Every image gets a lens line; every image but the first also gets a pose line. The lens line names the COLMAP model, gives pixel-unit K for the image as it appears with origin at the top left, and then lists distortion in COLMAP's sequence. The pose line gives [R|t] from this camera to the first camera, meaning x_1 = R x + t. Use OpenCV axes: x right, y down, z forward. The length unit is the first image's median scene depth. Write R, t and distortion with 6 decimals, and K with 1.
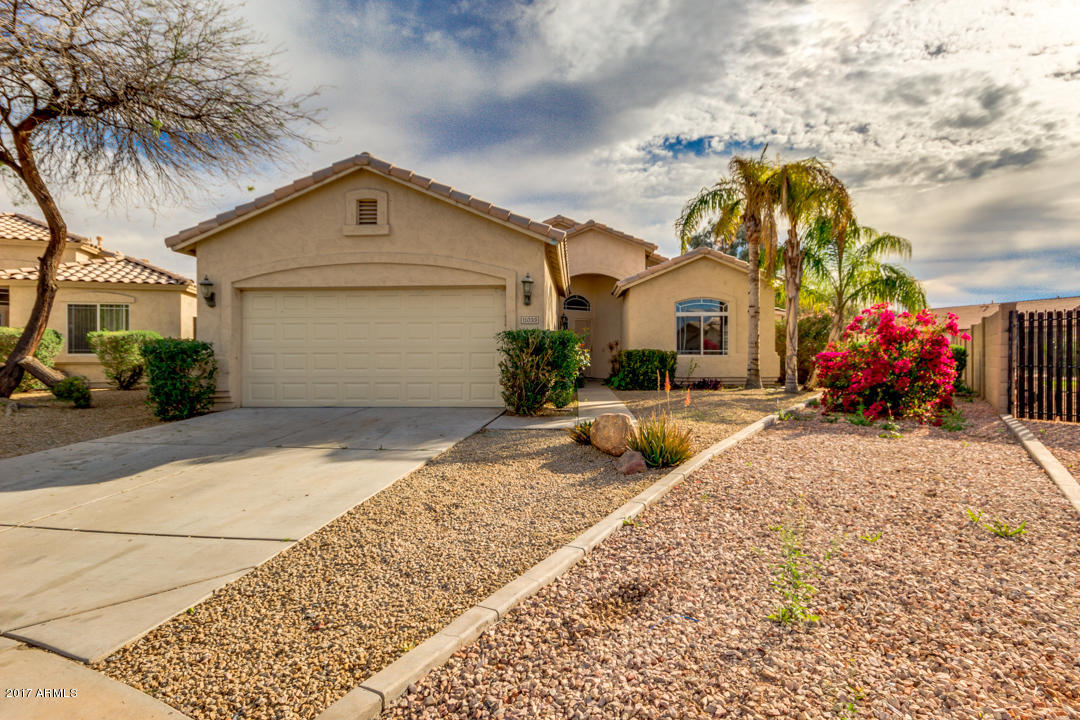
lens RADIAL K [[563.1, 0, 543.9], [0, 563.1, 357.3], [0, 0, 1]] dist [0.003733, 0.001192]
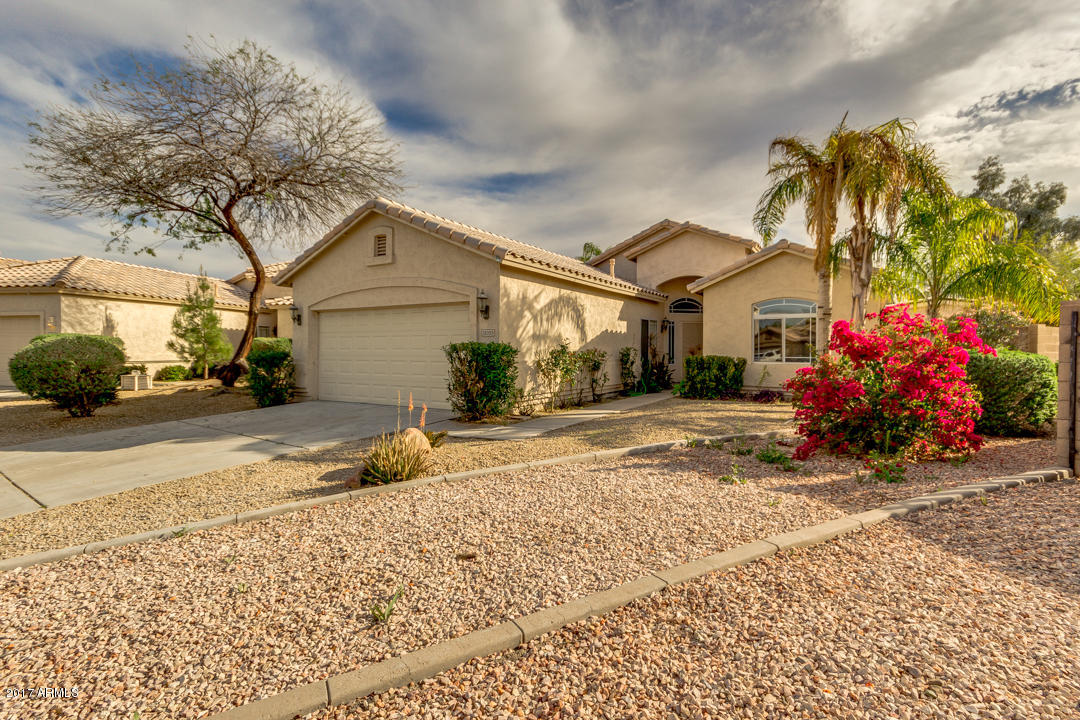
lens RADIAL K [[513.6, 0, 568.6], [0, 513.6, 346.6], [0, 0, 1]] dist [0.014213, 0.002201]
pose [[0.886599, 0.003583, -0.462524, 0.355801], [-0.006979, 0.999960, -0.005632, -0.022196], [0.462485, 0.008222, 0.886589, 0.125305]]
